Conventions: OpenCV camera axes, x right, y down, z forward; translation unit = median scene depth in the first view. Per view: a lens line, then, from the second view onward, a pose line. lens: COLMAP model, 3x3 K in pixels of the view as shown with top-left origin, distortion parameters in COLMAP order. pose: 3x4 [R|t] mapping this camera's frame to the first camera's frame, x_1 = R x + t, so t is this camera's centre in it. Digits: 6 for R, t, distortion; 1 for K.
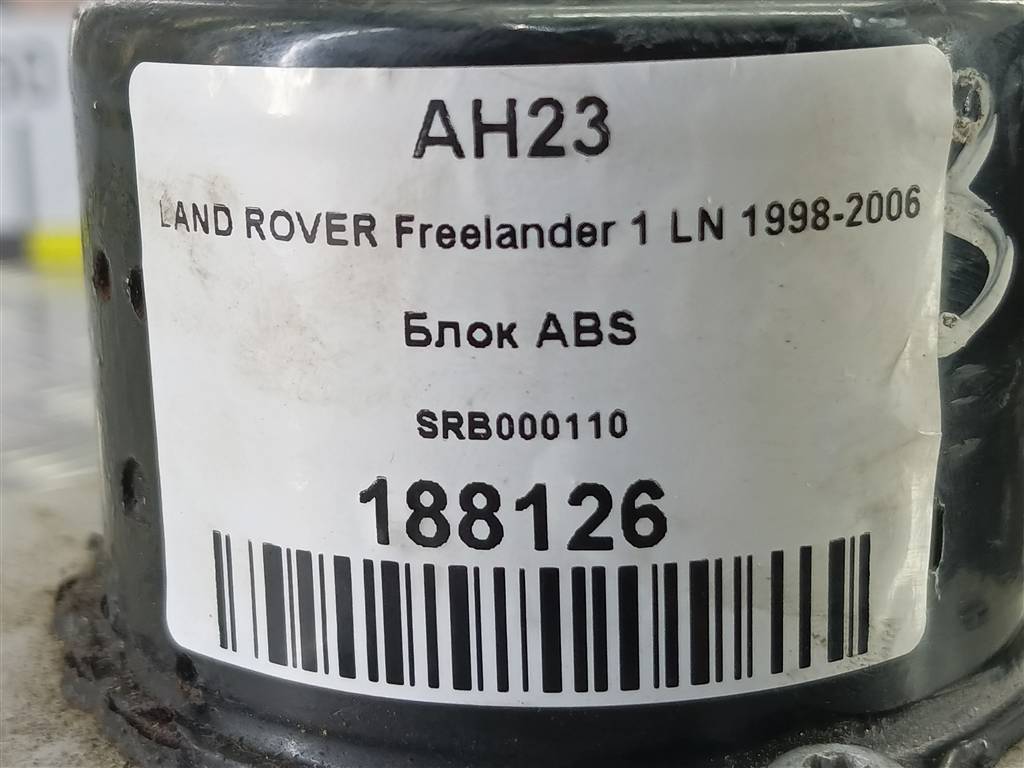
lens RADIAL K [[1626.6, 0, 512.0], [0, 1626.6, 384.0], [0, 0, 1]] dist [0.031669, 0.052814]
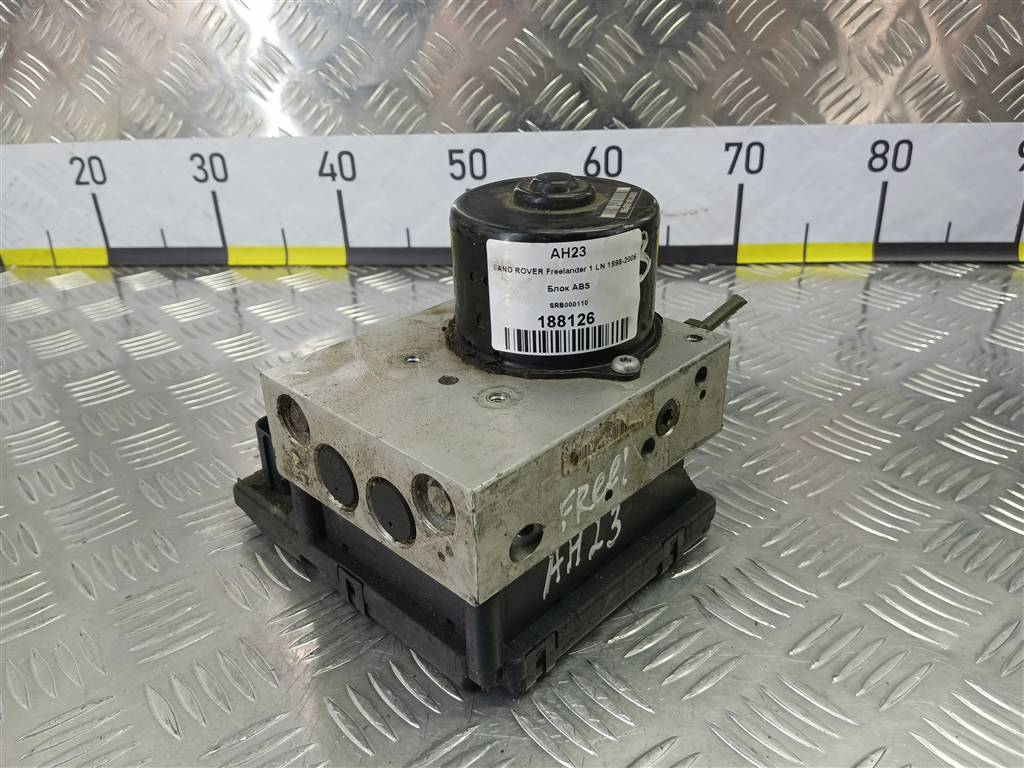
lens RADIAL K [[793.3, 0, 512.0], [0, 793.3, 384.0], [0, 0, 1]] dist [-0.003806, -0.008047]
pose [[0.976375, -0.108939, 0.186610, -0.697661], [0.062162, 0.968713, 0.240272, -0.362137], [-0.206947, -0.222995, 0.952600, -1.538195]]
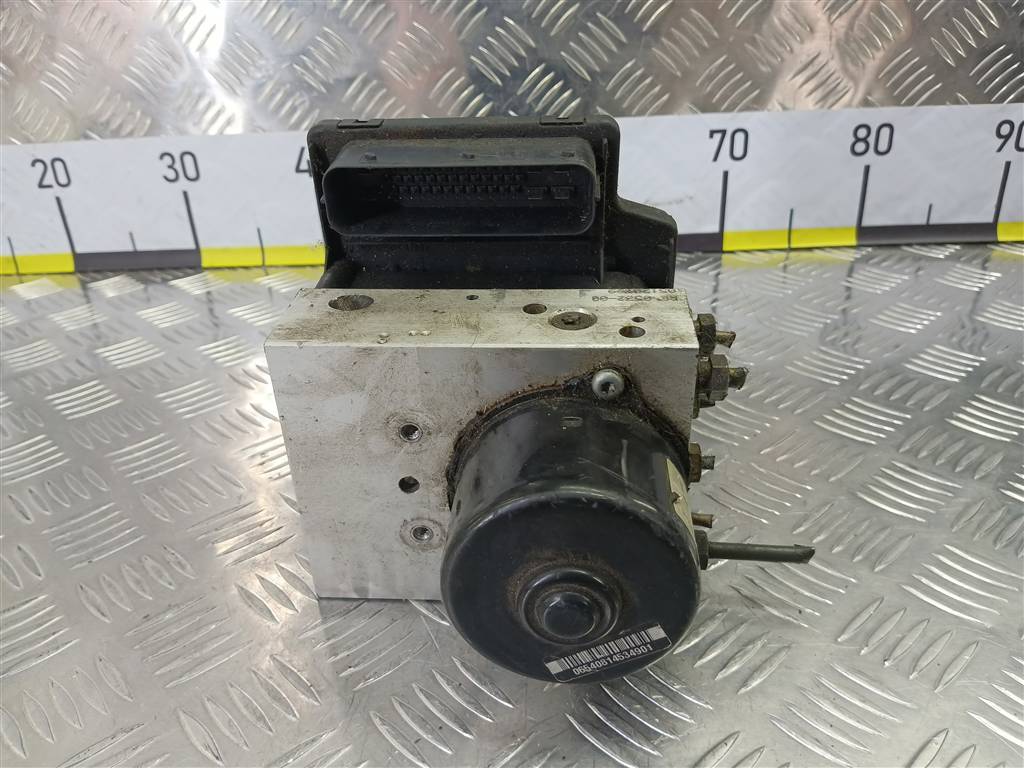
lens RADIAL K [[796.8, 0, 512.0], [0, 796.8, 384.0], [0, 0, 1]] dist [-0.013664, -0.005489]
pose [[0.960627, -0.145108, 0.236939, -0.792182], [0.084412, 0.964896, 0.248696, -0.359699], [-0.264710, -0.218903, 0.939154, -1.482737]]
